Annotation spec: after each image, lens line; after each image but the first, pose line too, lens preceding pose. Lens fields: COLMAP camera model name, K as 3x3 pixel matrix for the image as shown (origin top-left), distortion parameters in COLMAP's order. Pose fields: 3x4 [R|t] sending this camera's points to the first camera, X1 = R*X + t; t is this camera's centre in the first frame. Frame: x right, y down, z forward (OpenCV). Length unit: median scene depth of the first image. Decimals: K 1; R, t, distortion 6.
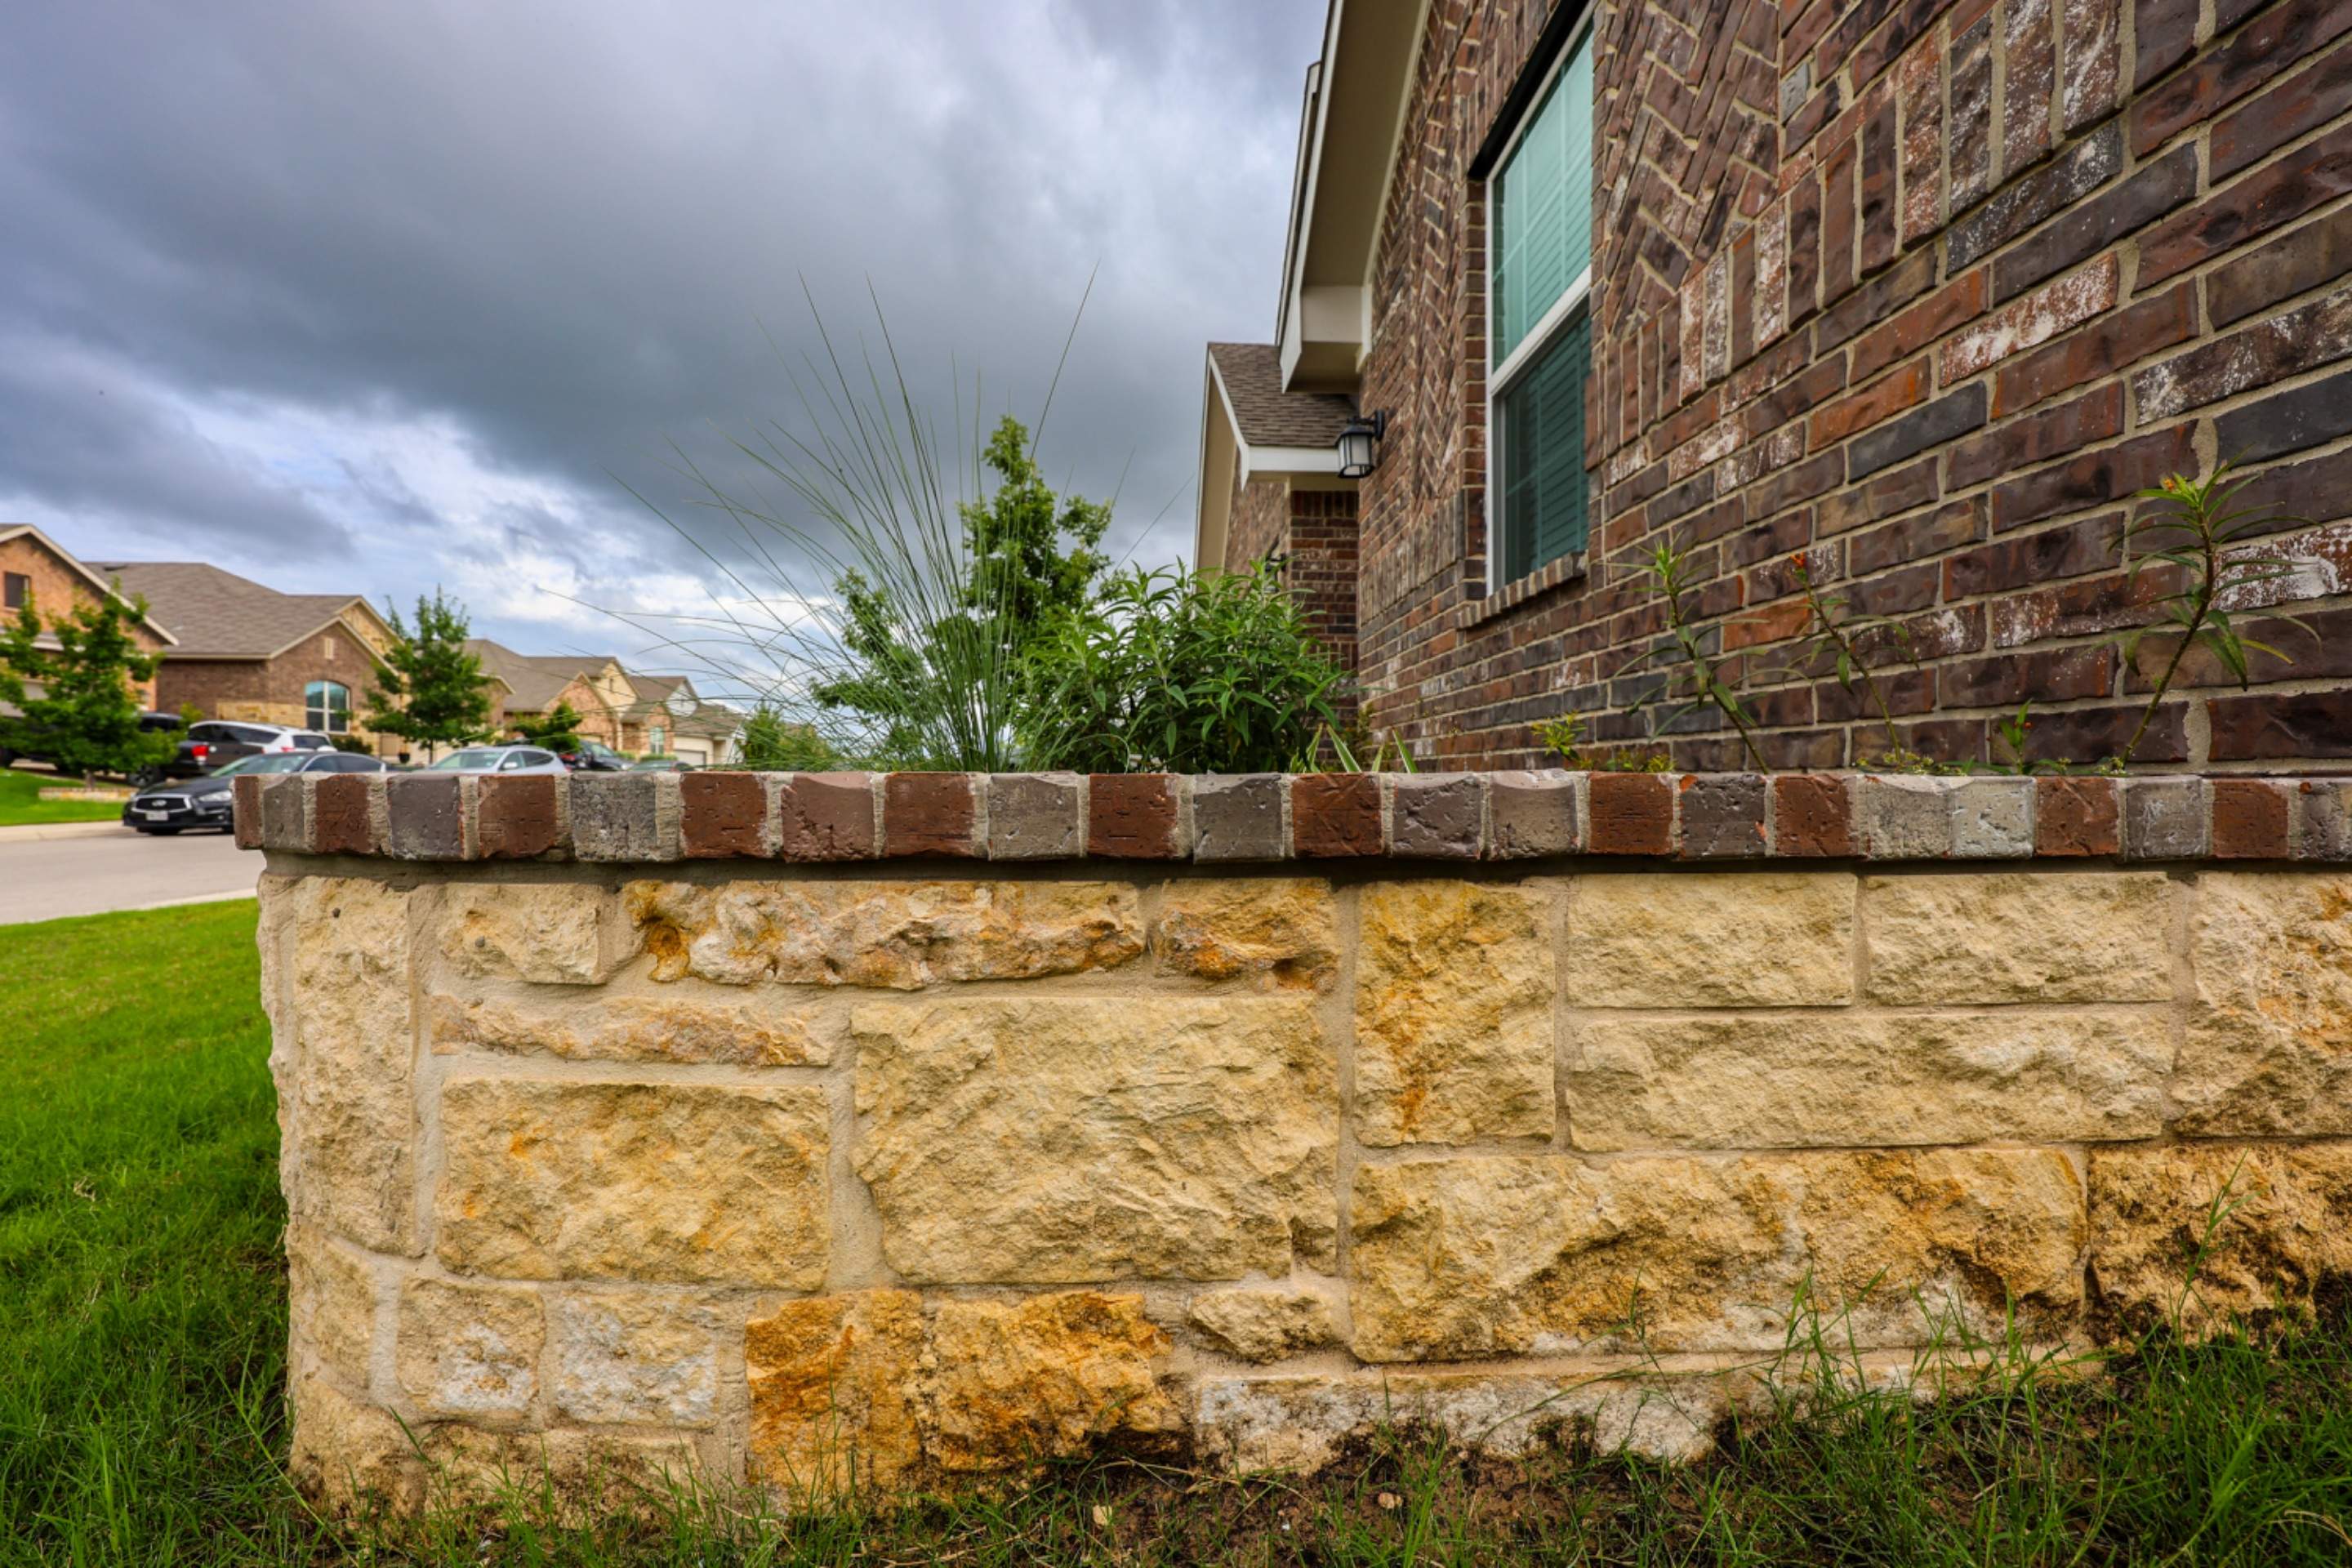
lens RADIAL K [[935.3, 0, 1177.4], [0, 935.3, 803.7], [0, 0, 1]] dist [-0.000474, -0.000661]
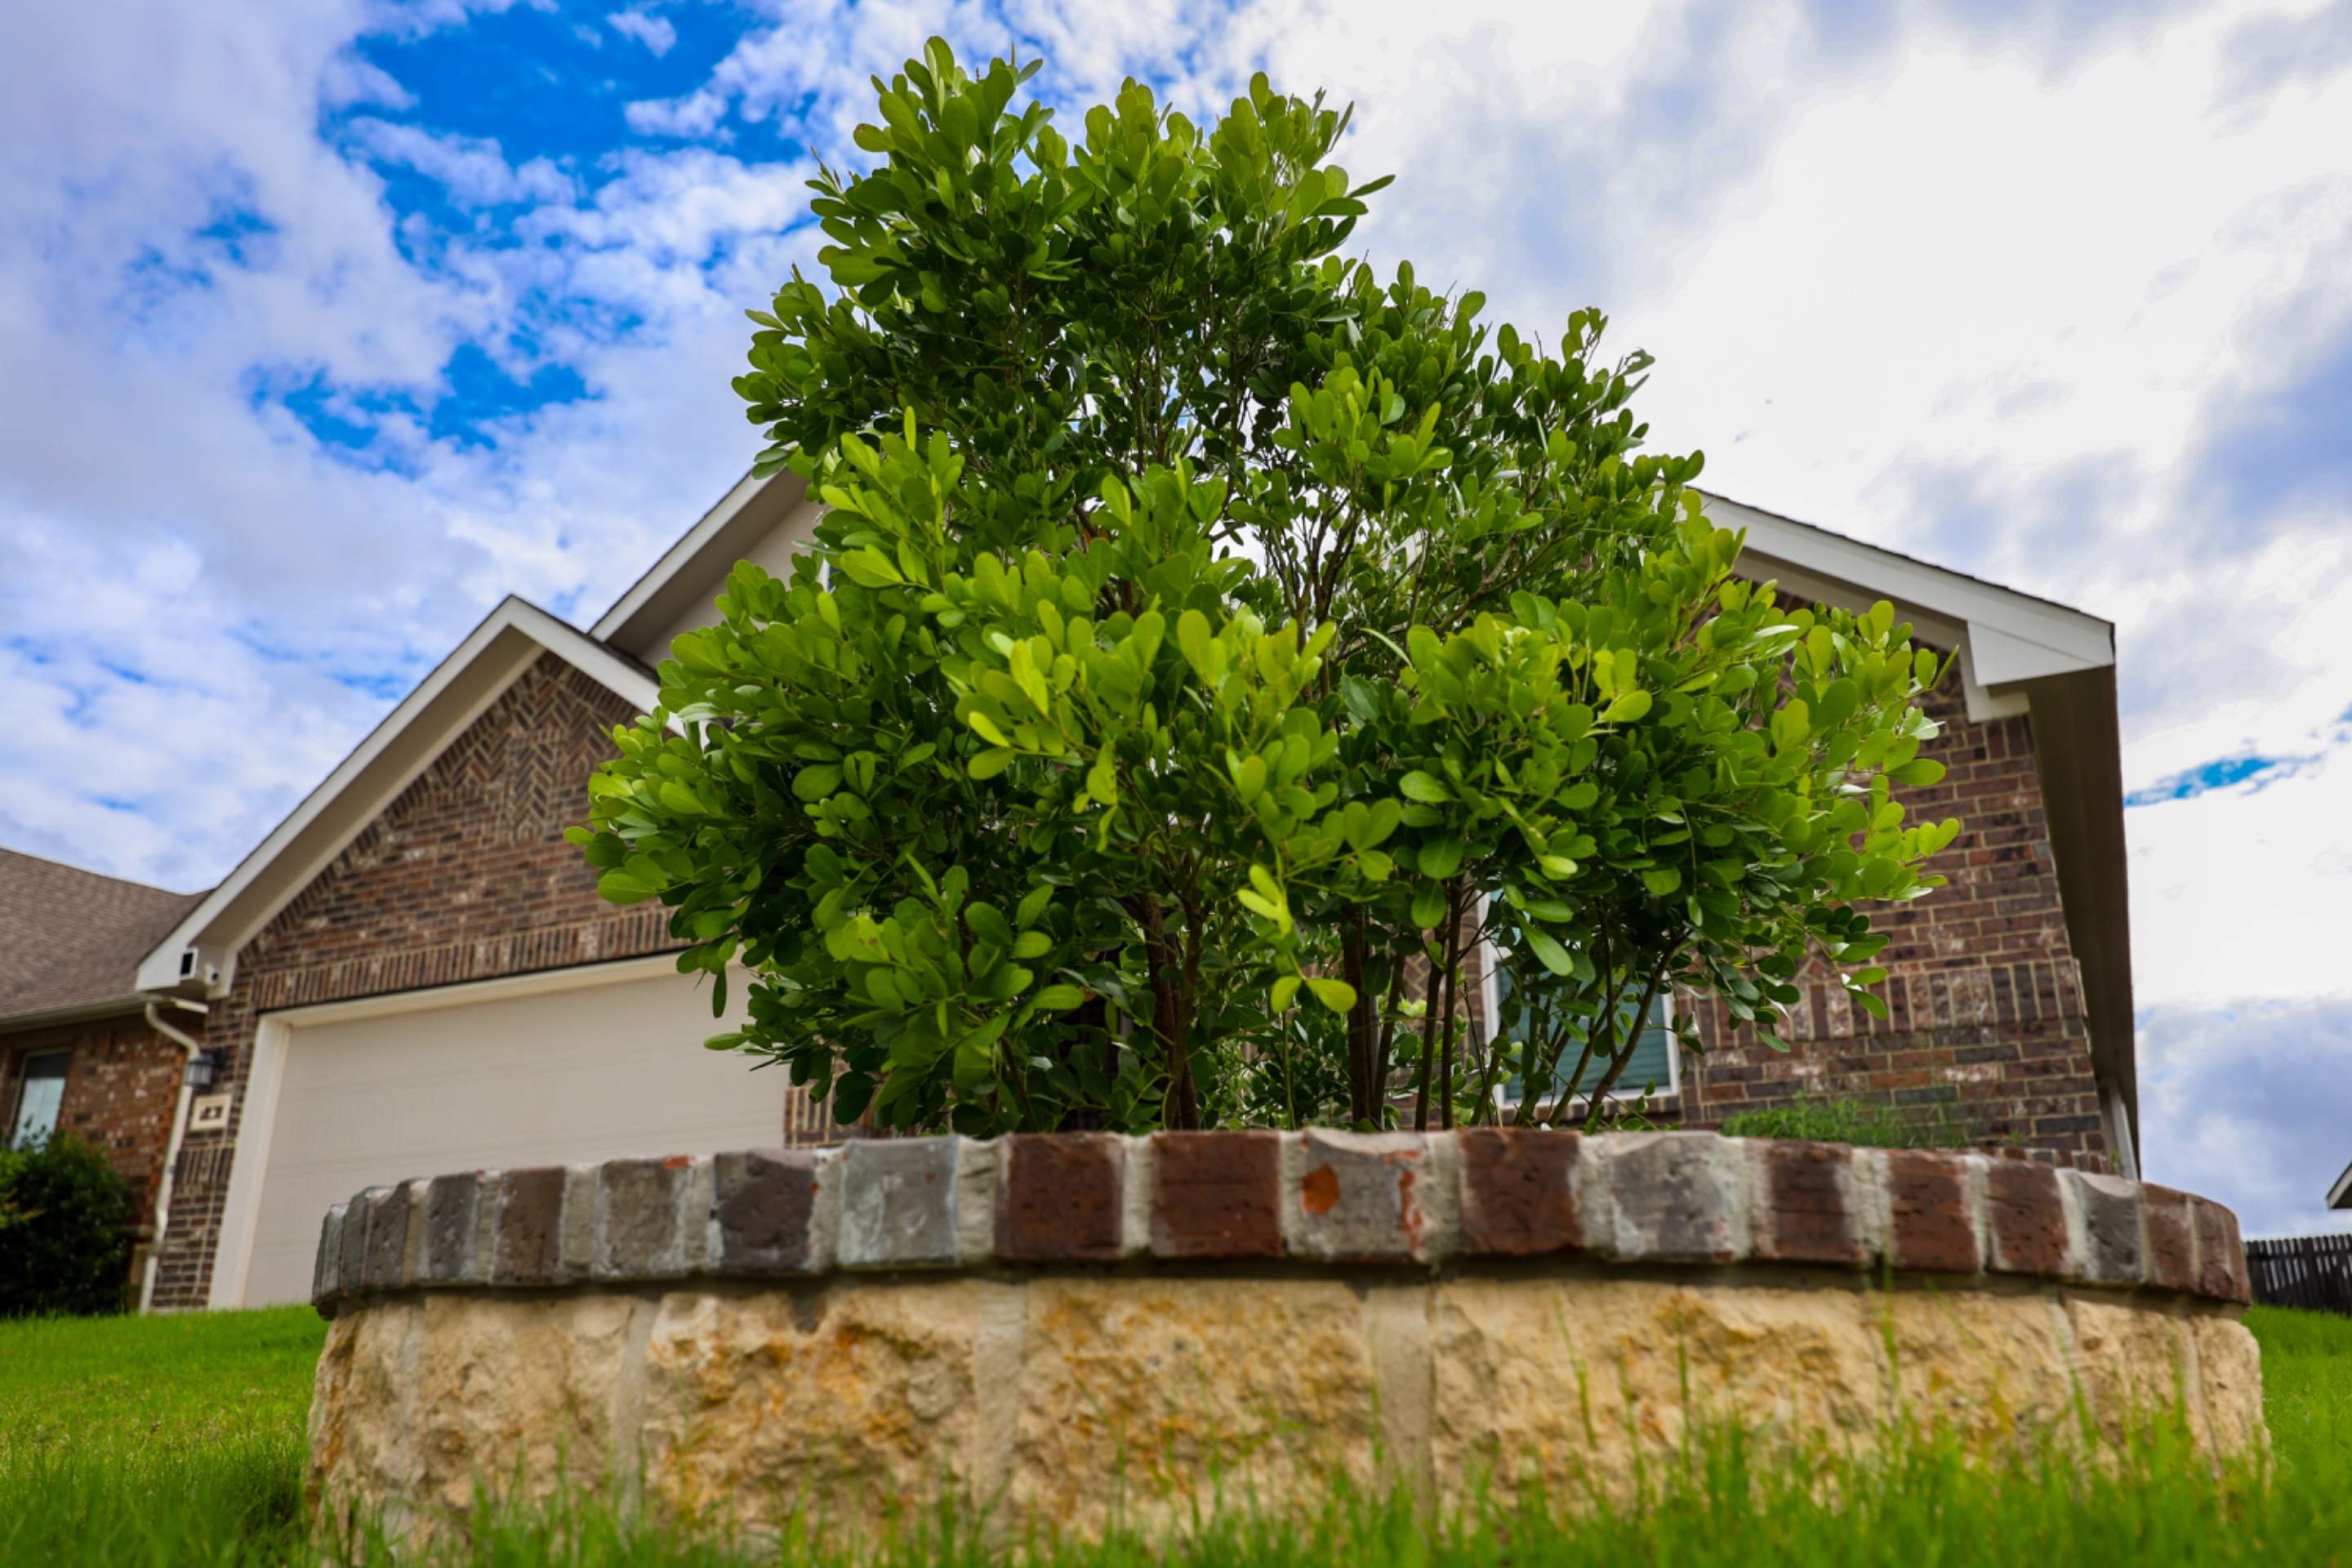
lens RADIAL K [[1751.2, 0, 1187.4], [0, 1751.2, 788.9], [0, 0, 1]] dist [0.003034, -0.004114]
pose [[0.497631, 0.297610, 0.814734, -3.859032], [0.019099, 0.935308, -0.353319, 0.442704], [-0.867179, 0.191383, 0.459754, 0.264017]]
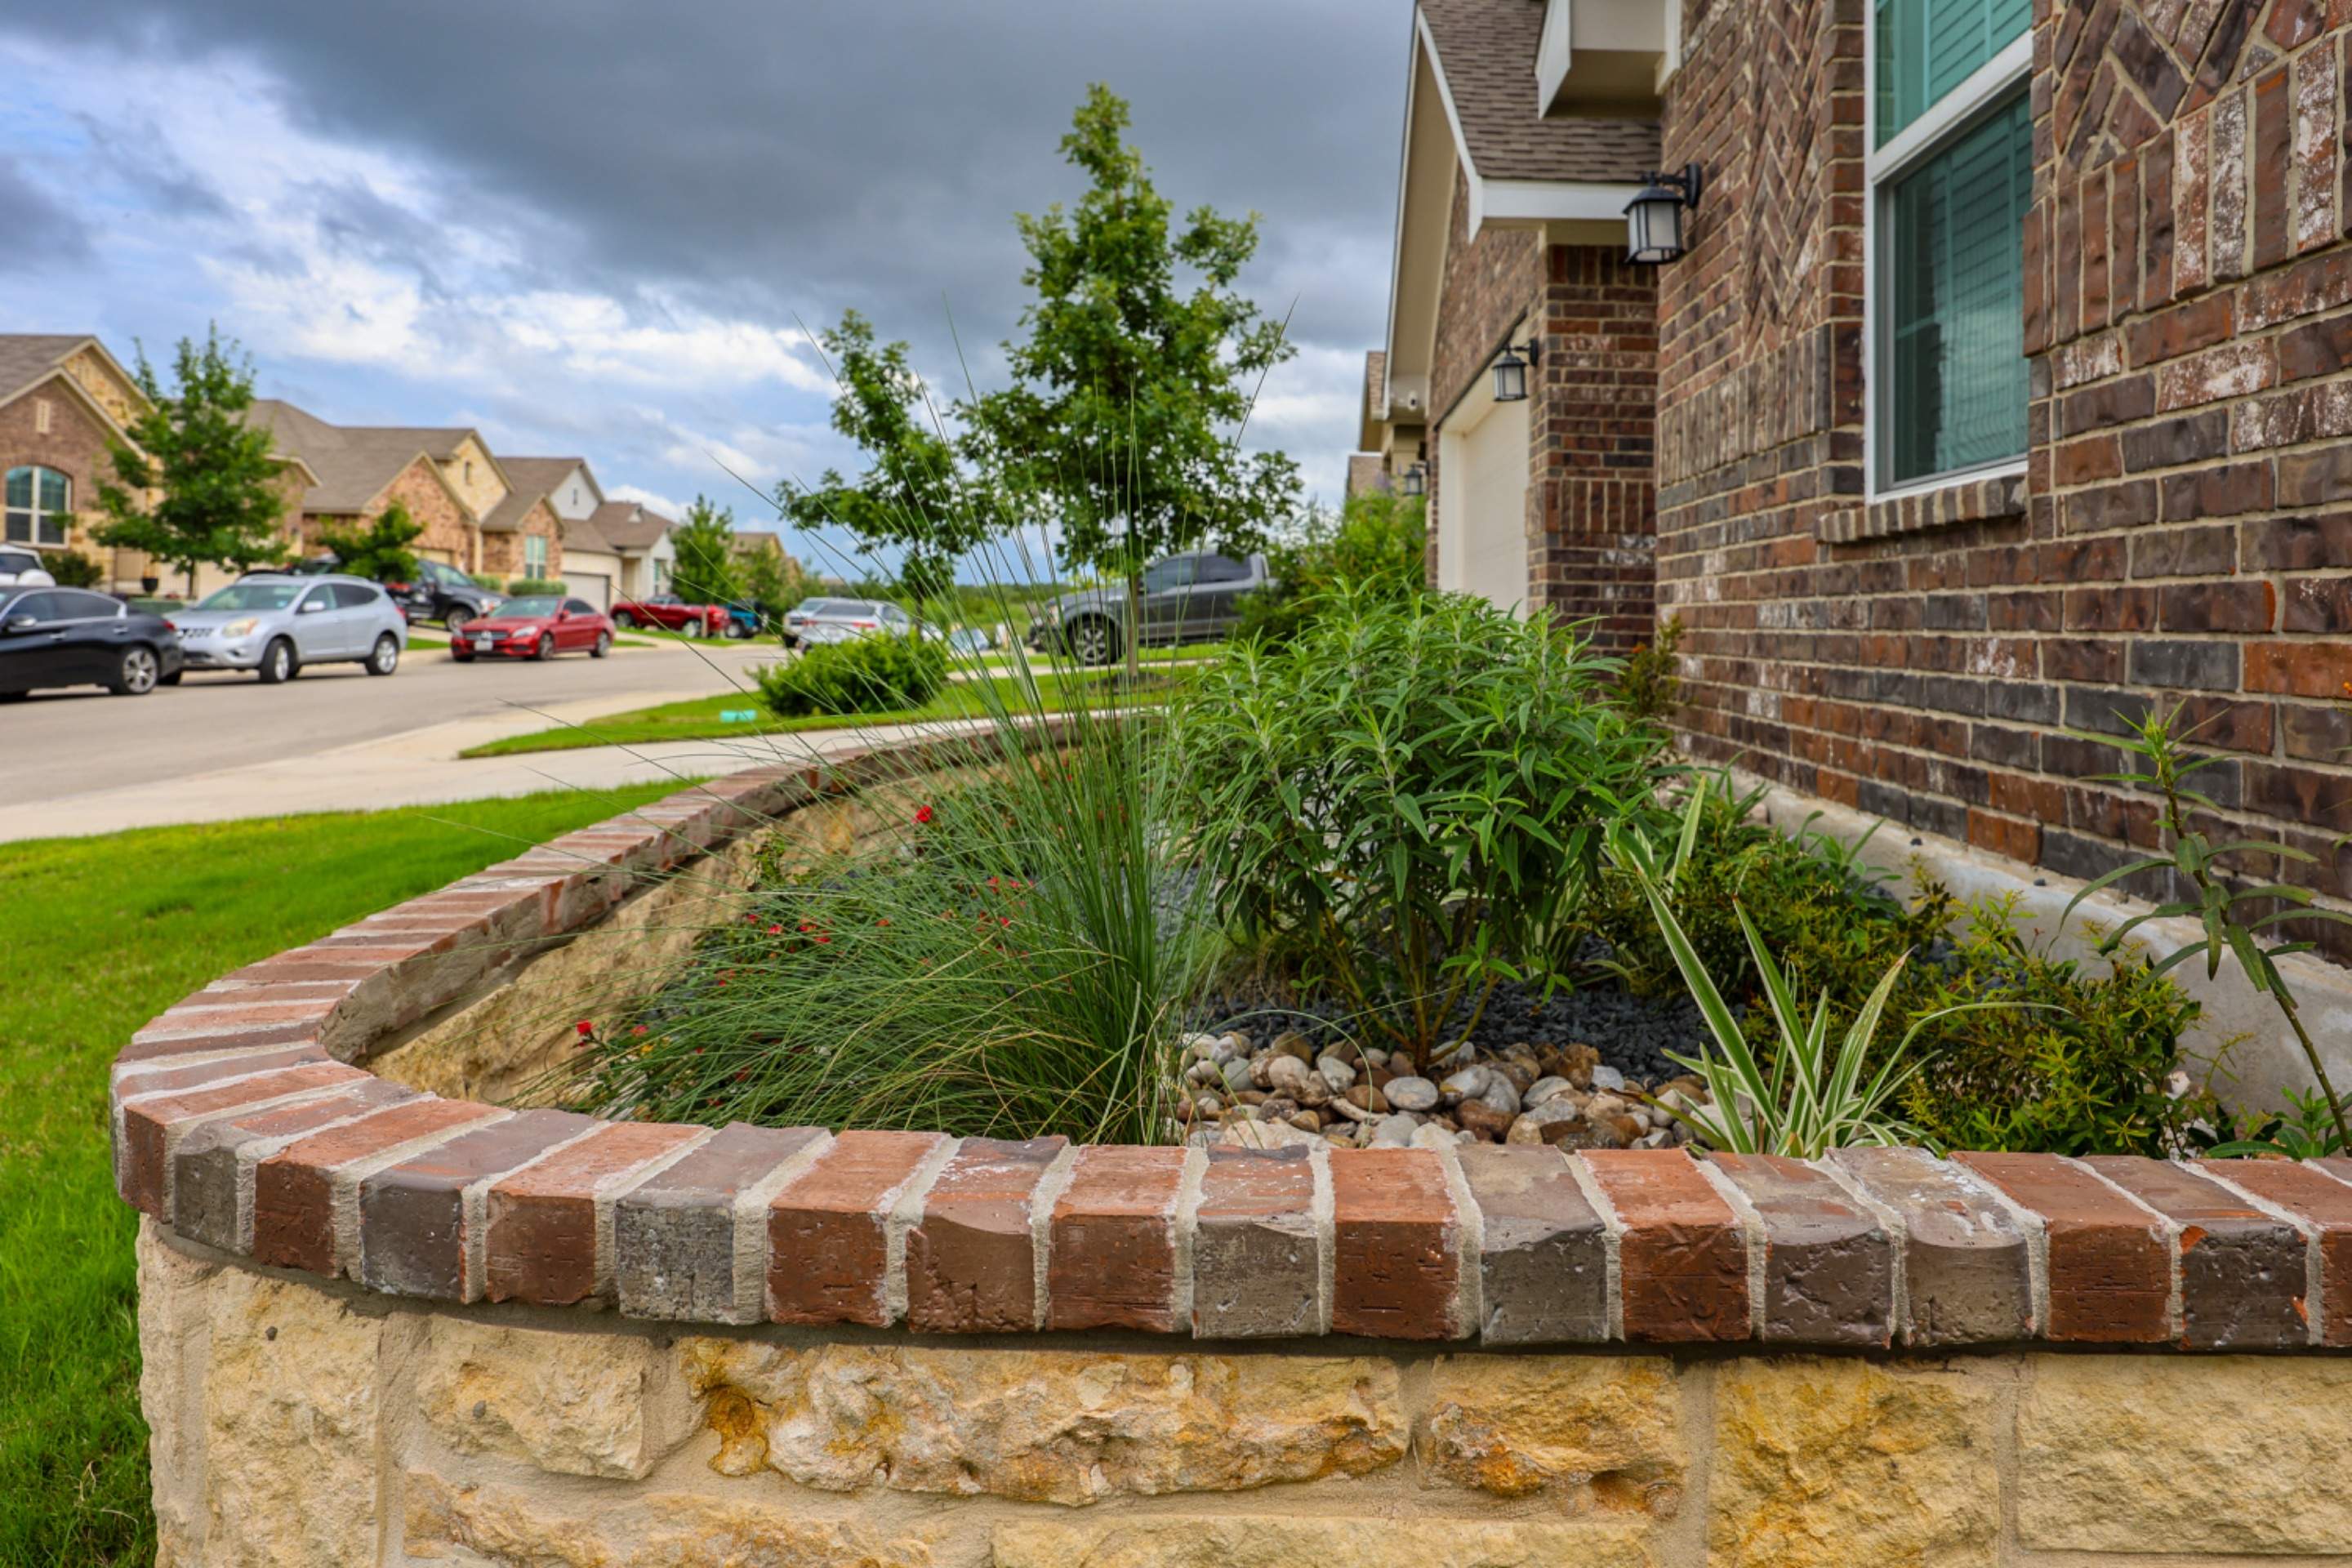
lens RADIAL K [[1498.8, 0, 1300.5], [0, 1498.8, 608.0], [0, 0, 1]] dist [0.002811, -0.004146]
pose [[0.999324, 0.015549, -0.033305, -0.036431], [-0.016775, 0.999180, -0.036837, -0.181740], [0.032705, 0.037371, 0.998766, -0.063172]]
